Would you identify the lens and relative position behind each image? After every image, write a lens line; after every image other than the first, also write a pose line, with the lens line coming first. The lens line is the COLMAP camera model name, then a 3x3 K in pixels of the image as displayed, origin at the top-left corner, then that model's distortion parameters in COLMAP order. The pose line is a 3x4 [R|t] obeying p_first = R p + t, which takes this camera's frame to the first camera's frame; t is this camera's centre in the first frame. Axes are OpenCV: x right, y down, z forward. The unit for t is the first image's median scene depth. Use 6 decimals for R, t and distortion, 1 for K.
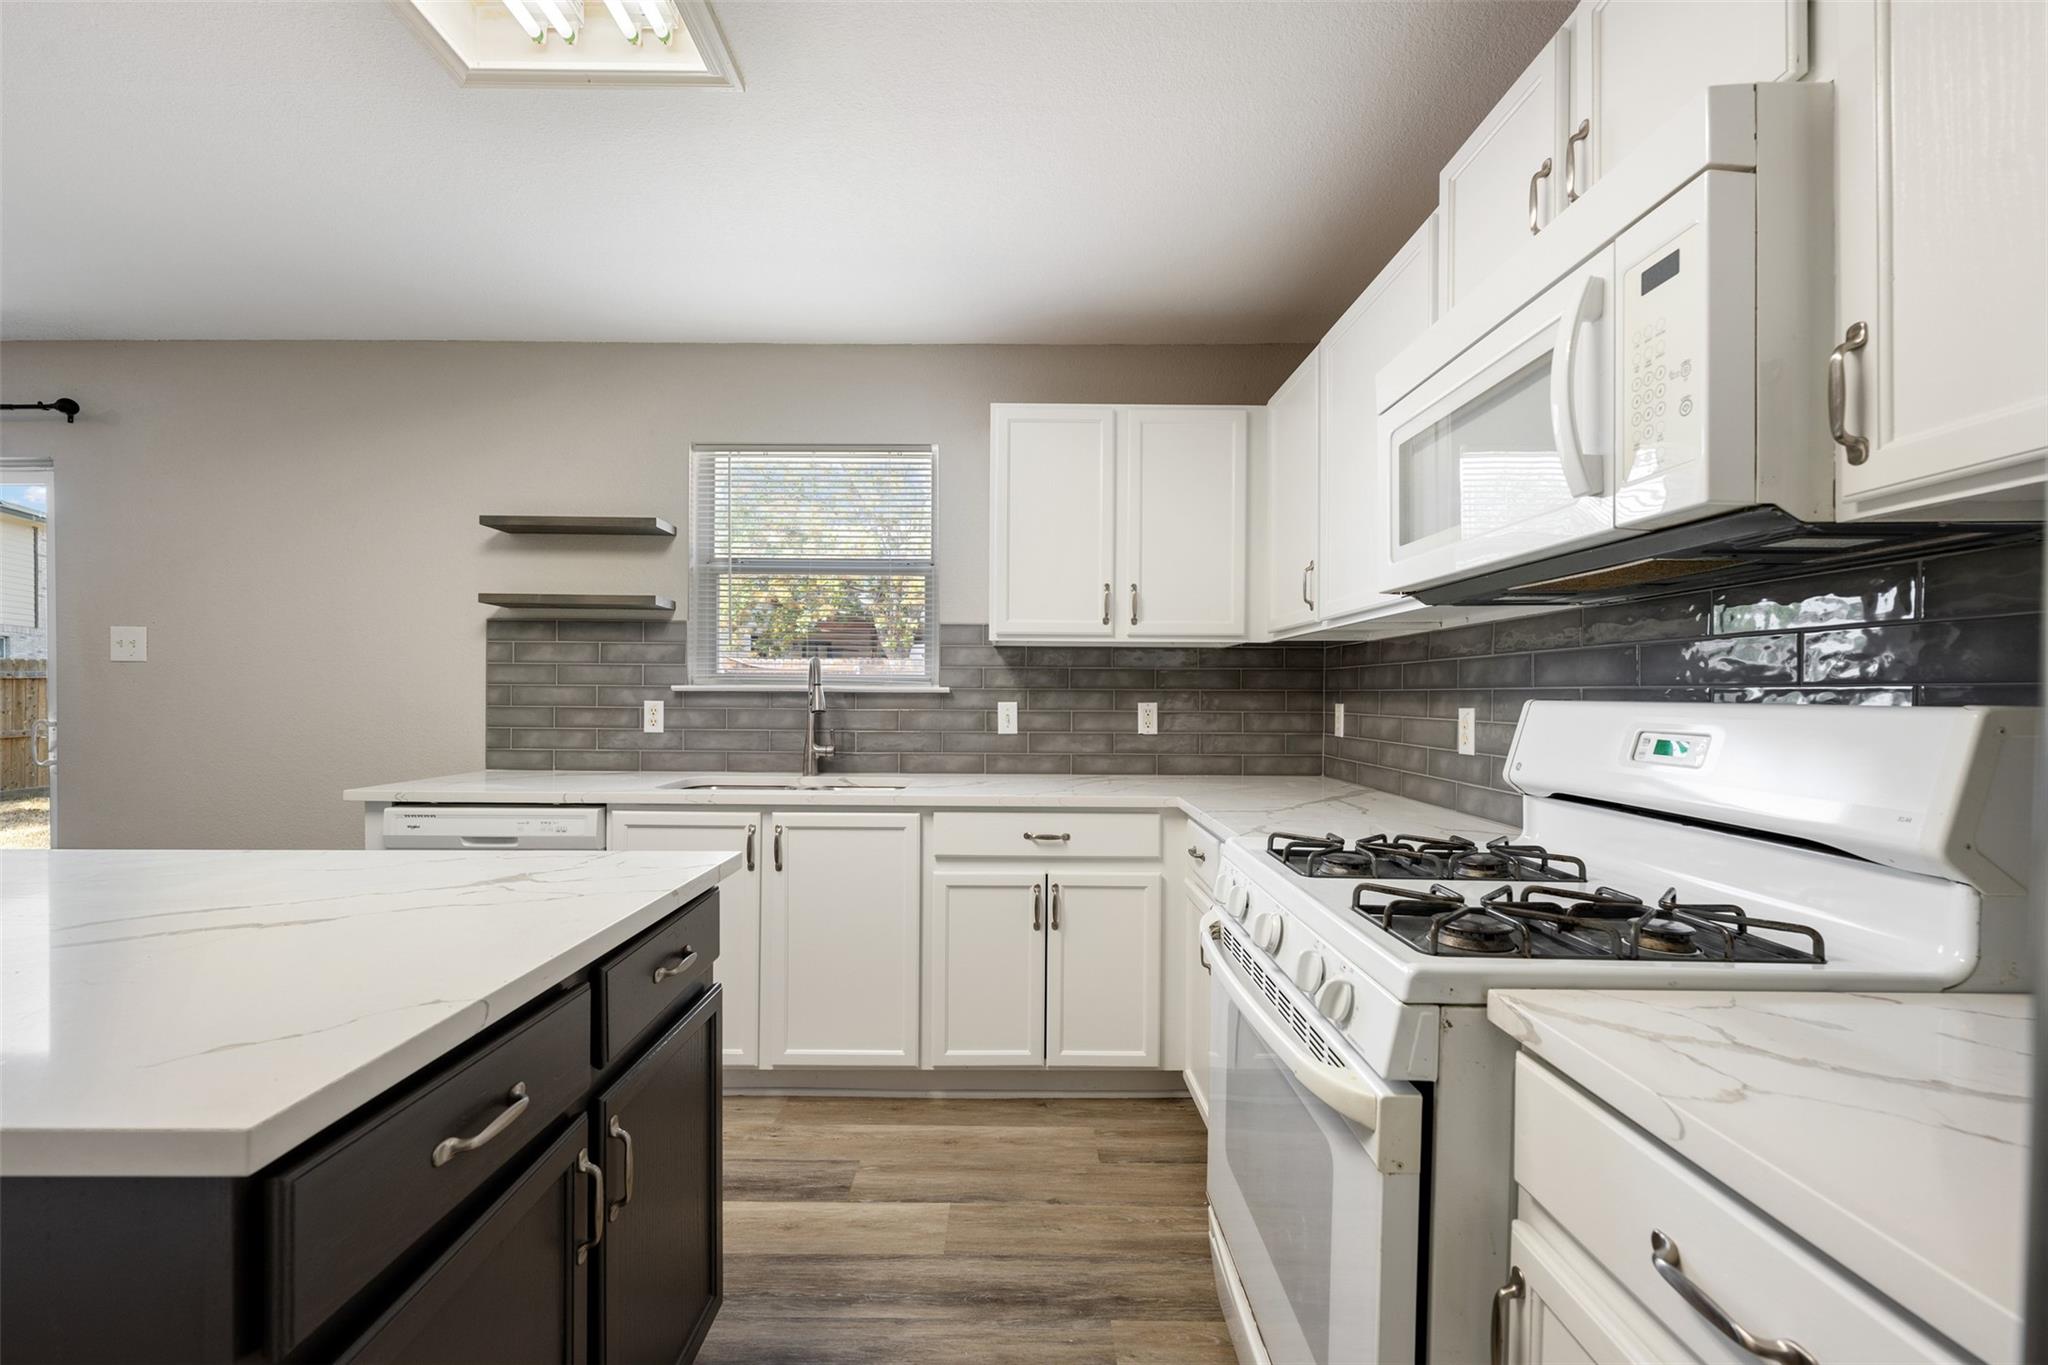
lens RADIAL K [[850.2, 0, 1021.9], [0, 850.2, 703.6], [0, 0, 1]] dist [-0.000909, 0.000023]
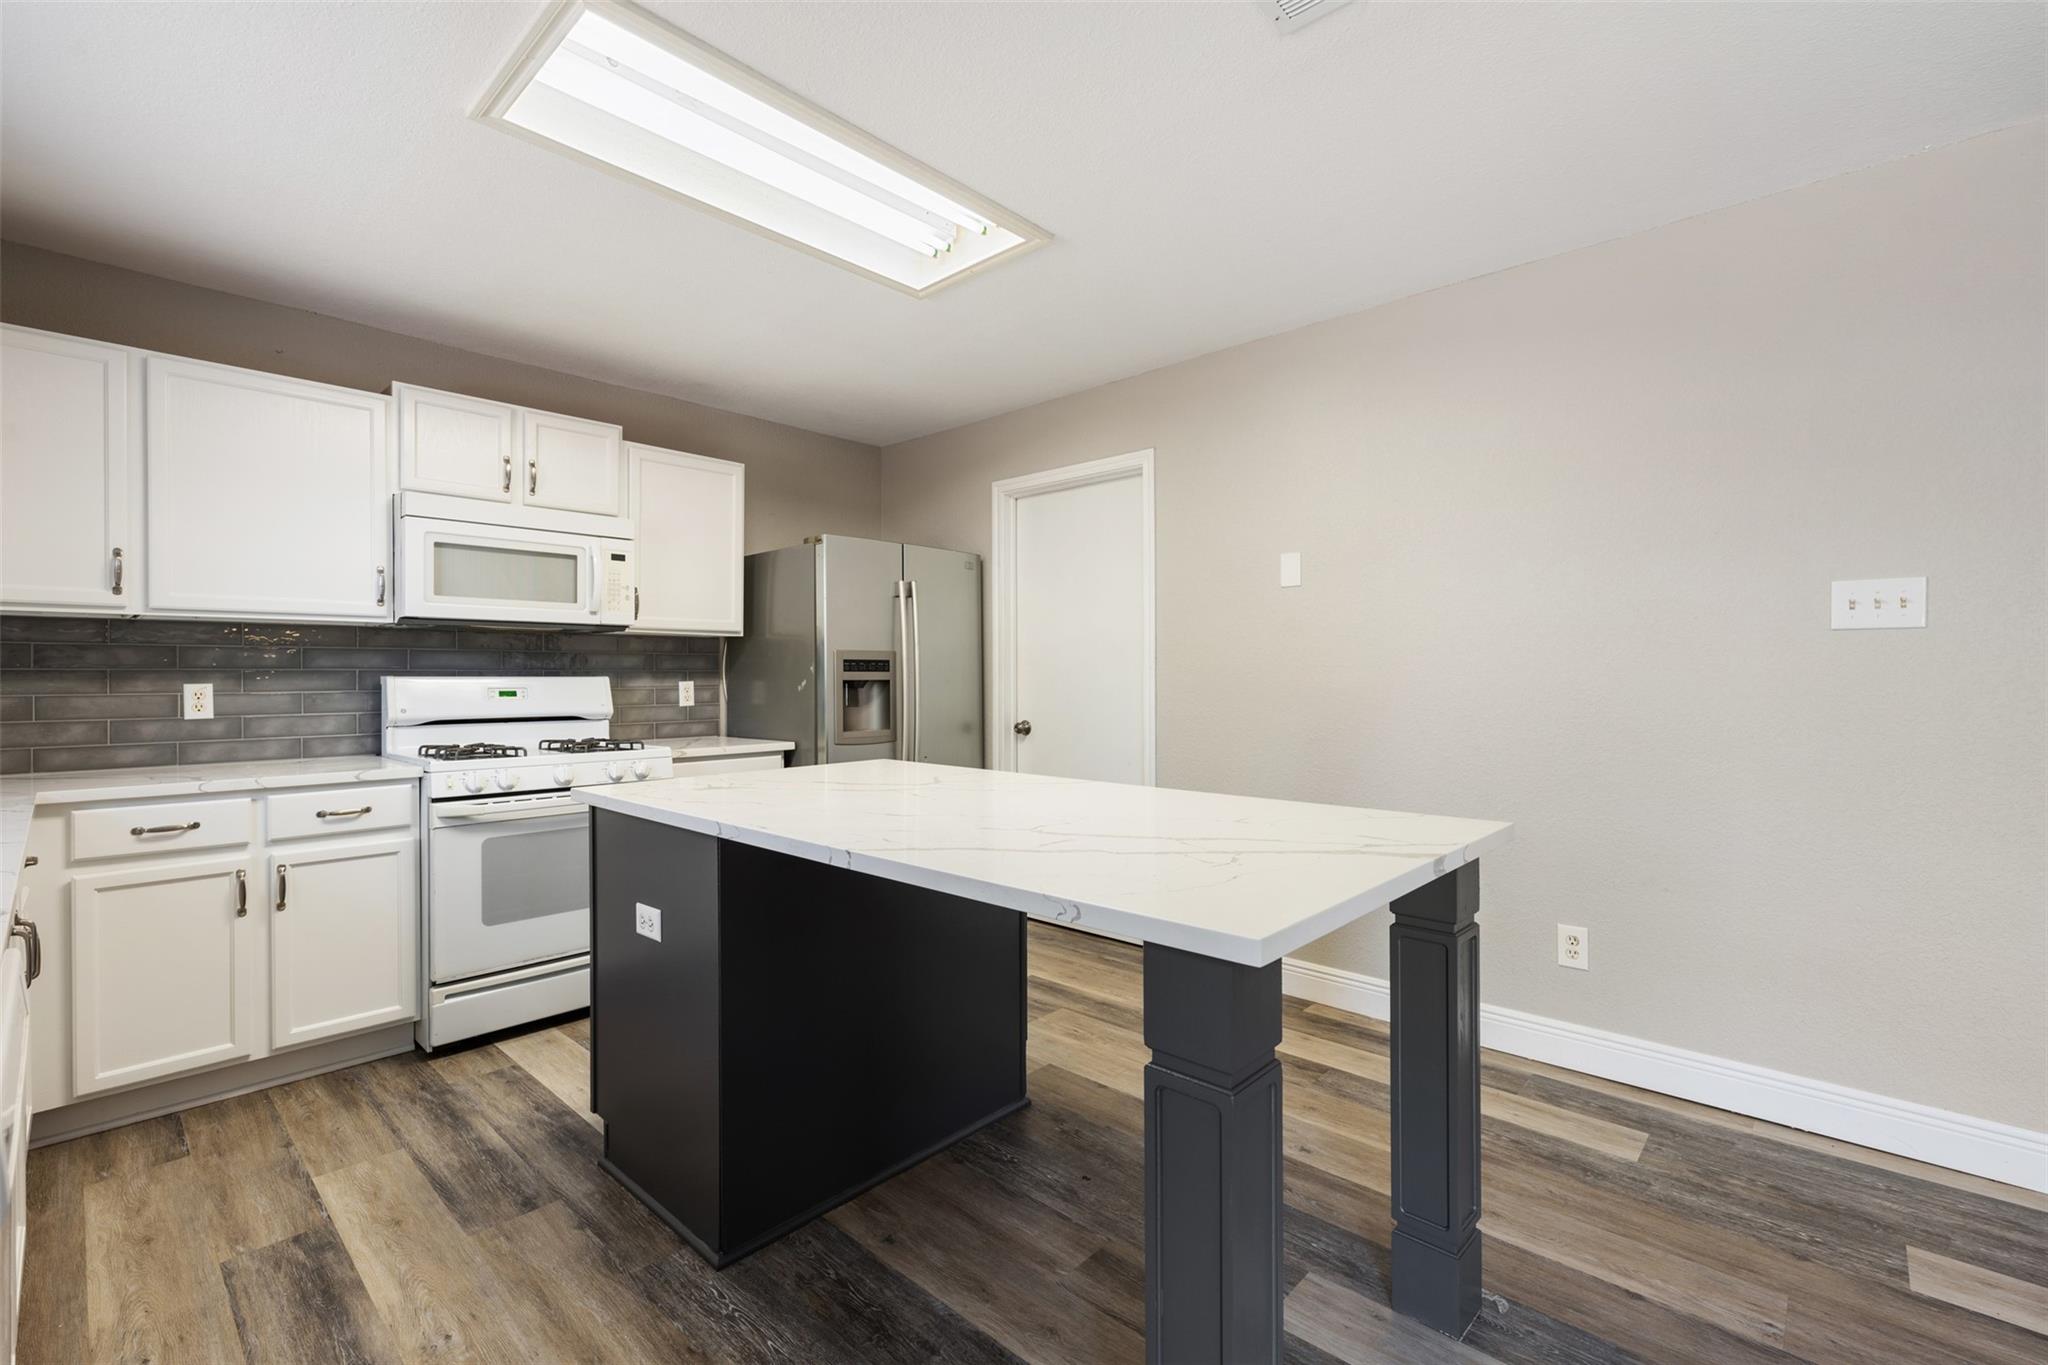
lens RADIAL K [[889.1, 0, 1025.7], [0, 889.1, 677.0], [0, 0, 1]] dist [-0.001519, 0.000773]
pose [[-0.730908, -0.005416, 0.682455, -1.000410], [0.005678, 0.999886, 0.014016, -0.012811], [-0.682453, 0.014120, -0.730793, 0.833238]]
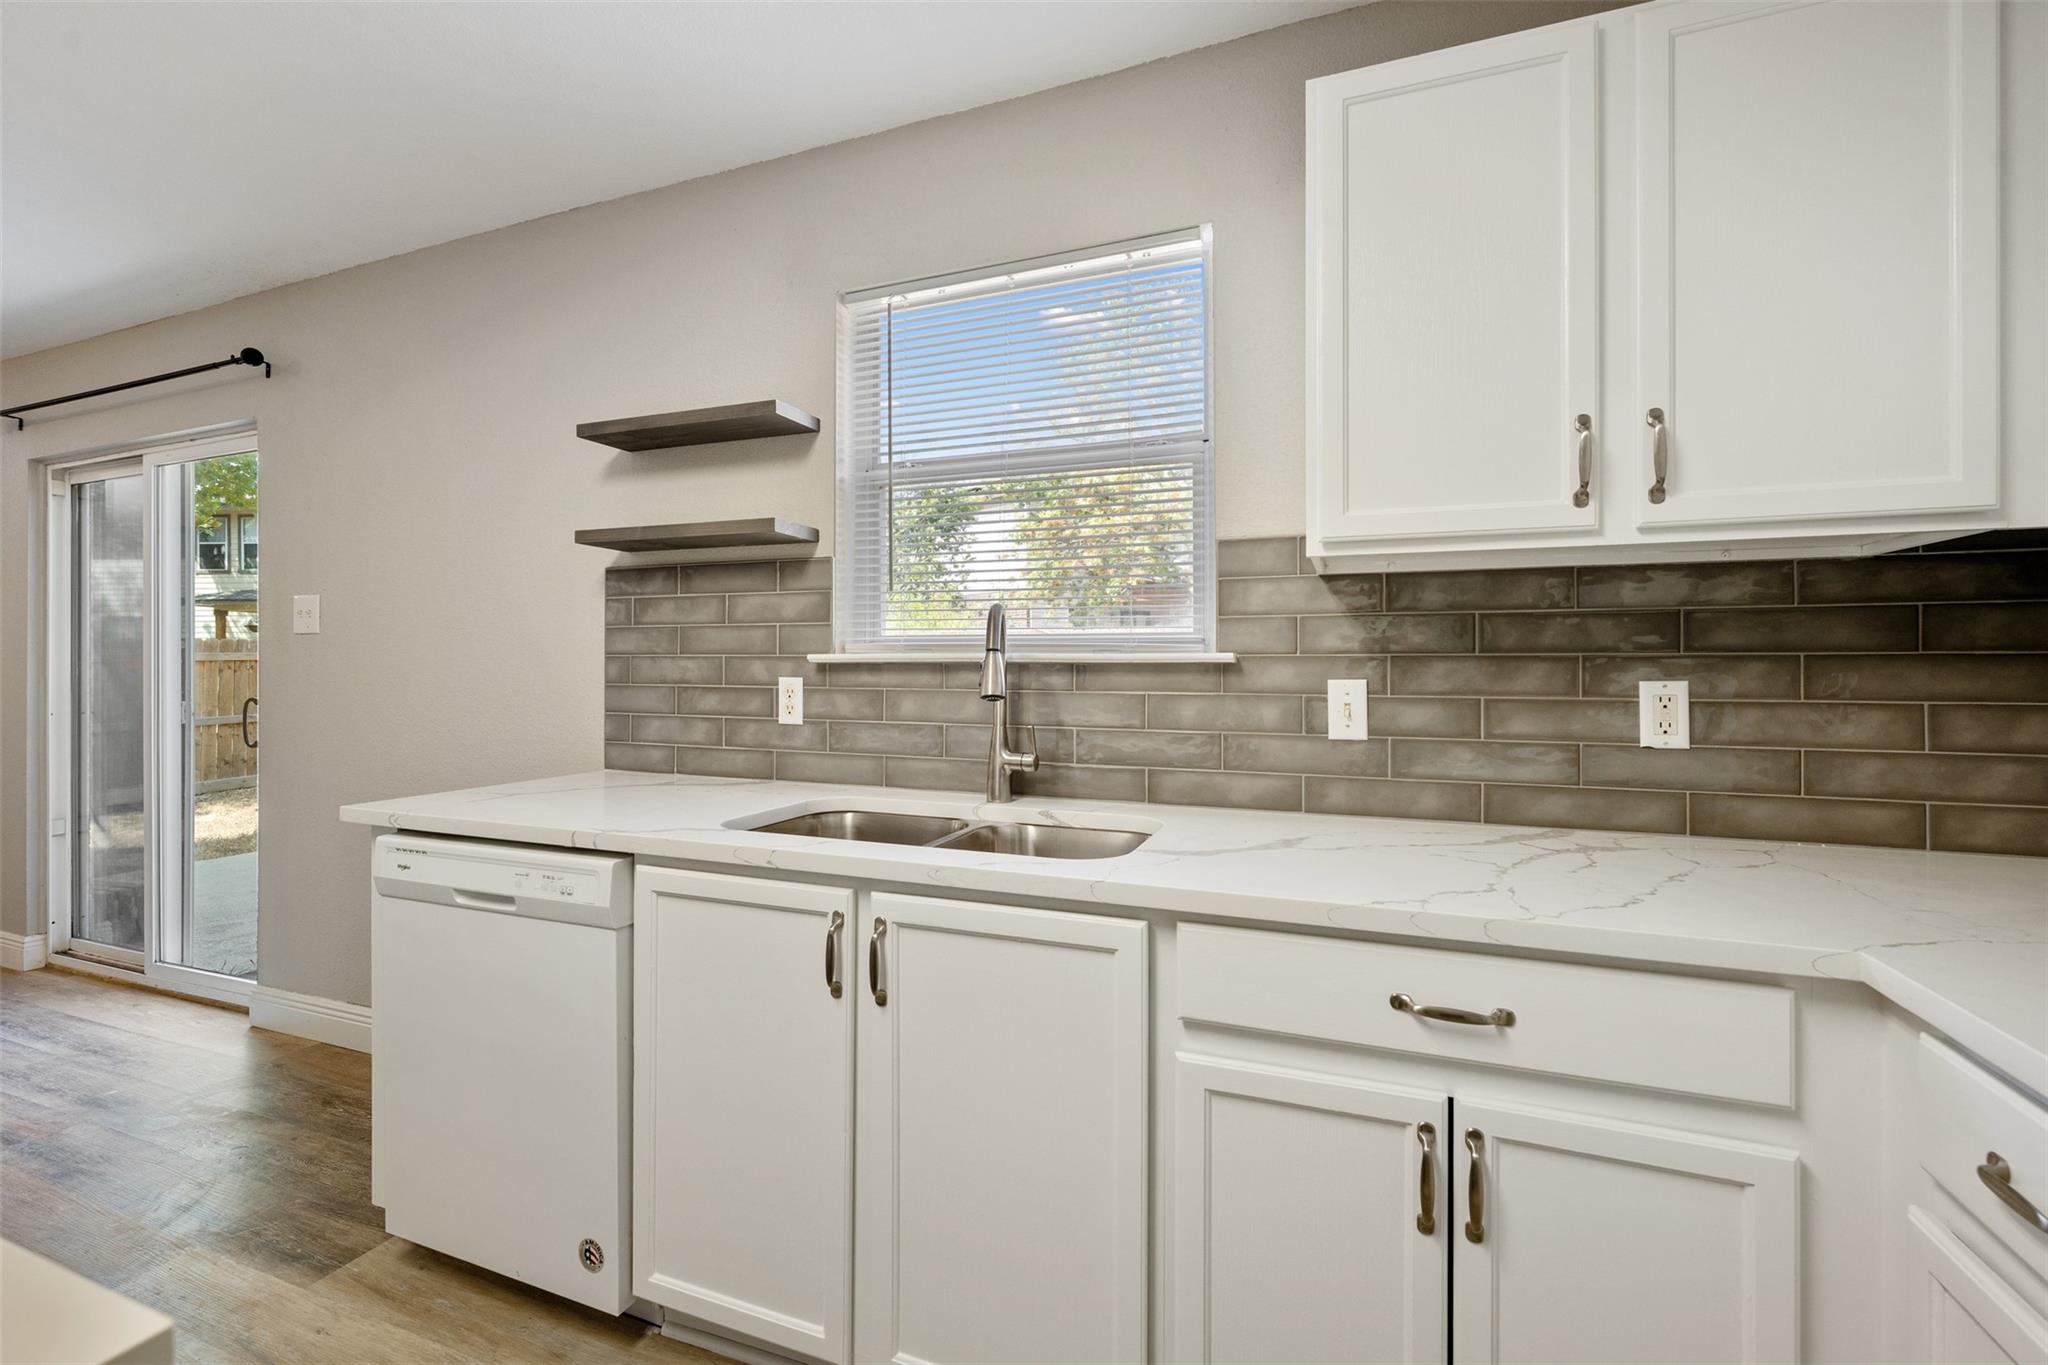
lens RADIAL K [[862.7, 0, 1026.4], [0, 862.7, 663.5], [0, 0, 1]] dist [-0.001739, -0.000147]
pose [[0.931383, -0.005972, -0.363993, -0.007941], [0.000964, 0.999902, -0.013939, -0.004933], [0.364041, 0.012632, 0.931297, 0.461381]]
